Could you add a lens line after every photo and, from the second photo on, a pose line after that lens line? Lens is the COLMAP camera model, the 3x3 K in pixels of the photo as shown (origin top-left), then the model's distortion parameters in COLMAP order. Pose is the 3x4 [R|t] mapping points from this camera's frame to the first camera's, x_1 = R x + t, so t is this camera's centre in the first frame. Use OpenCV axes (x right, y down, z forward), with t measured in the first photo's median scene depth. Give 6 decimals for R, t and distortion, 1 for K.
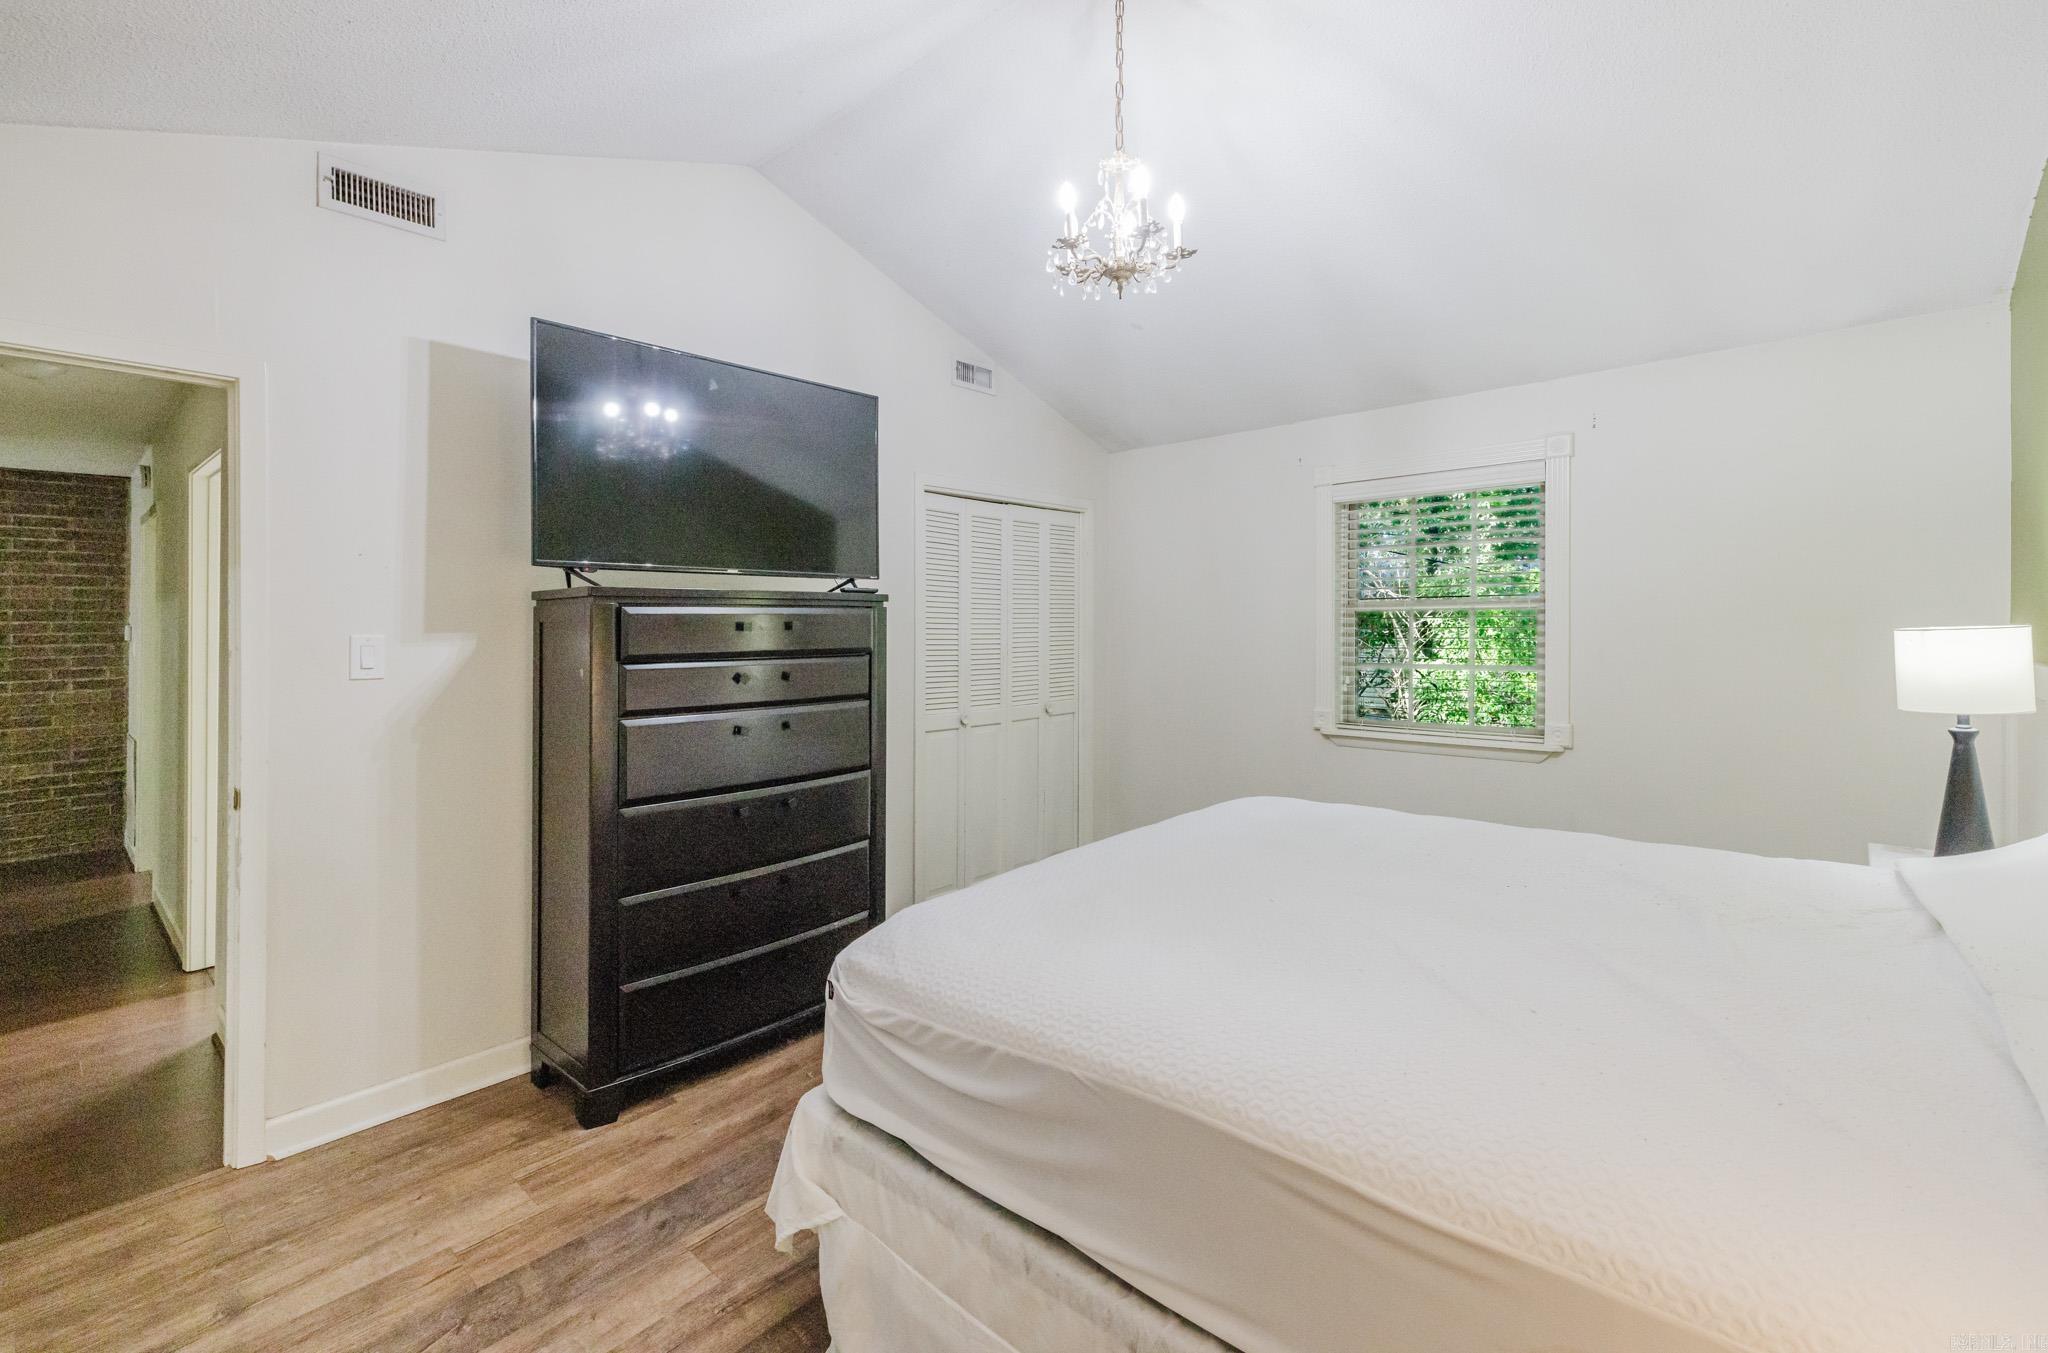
lens RADIAL K [[885.8, 0, 1036.8], [0, 885.8, 618.2], [0, 0, 1]] dist [0.001436, 0.000154]
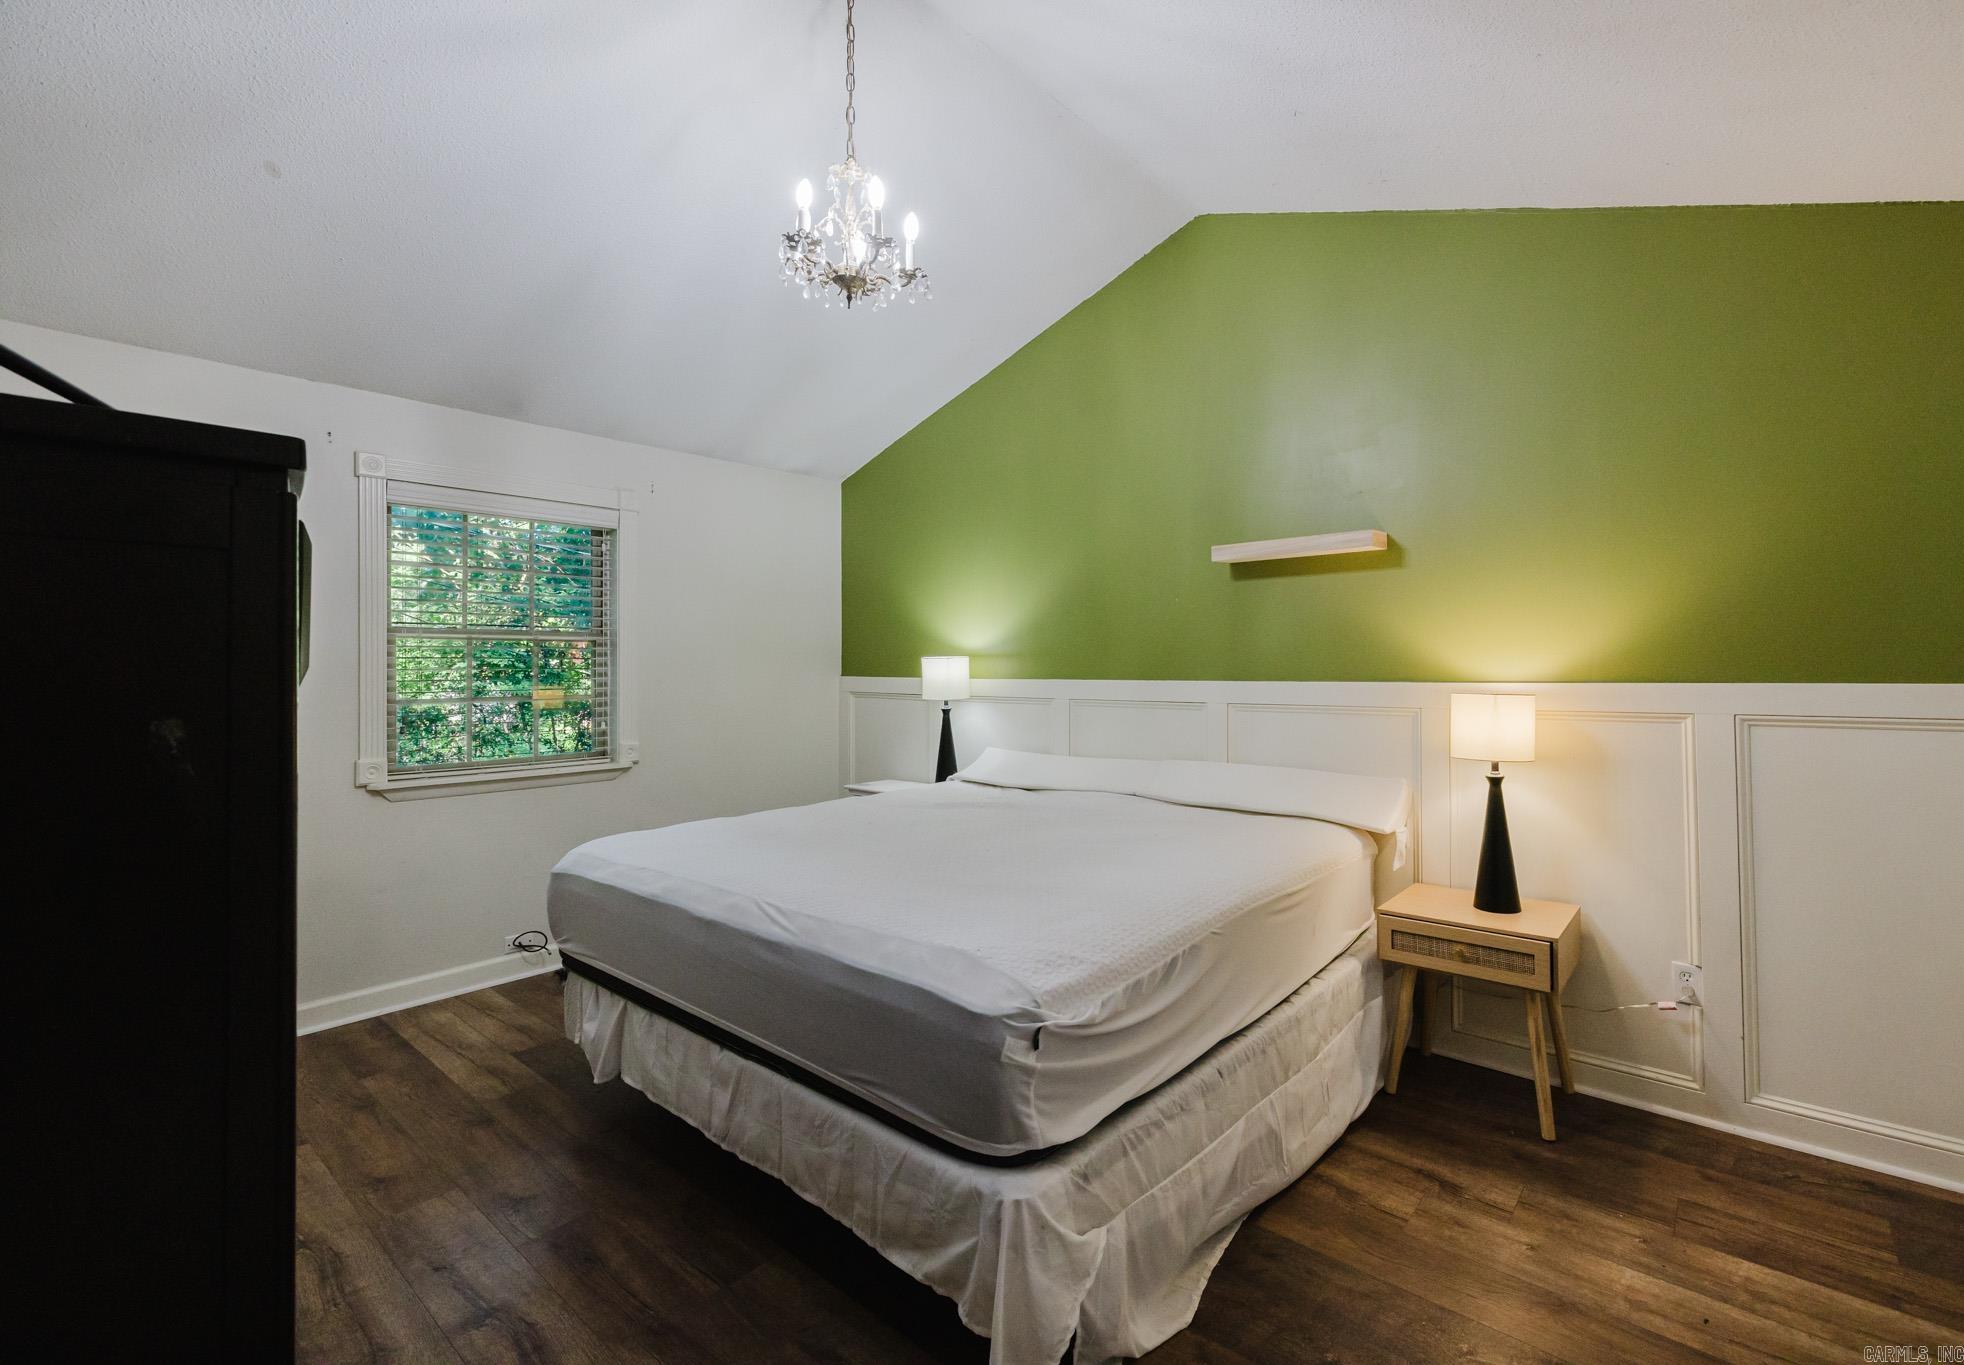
lens RADIAL K [[883.3, 0, 982.4], [0, 883.3, 677.9], [0, 0, 1]] dist [-0.002578, -0.000085]
pose [[0.000585, 0.000101, 1.000000, -0.955904], [-0.002282, 0.999997, -0.000100, 0.057222], [-0.999997, -0.002282, 0.000585, 0.916842]]
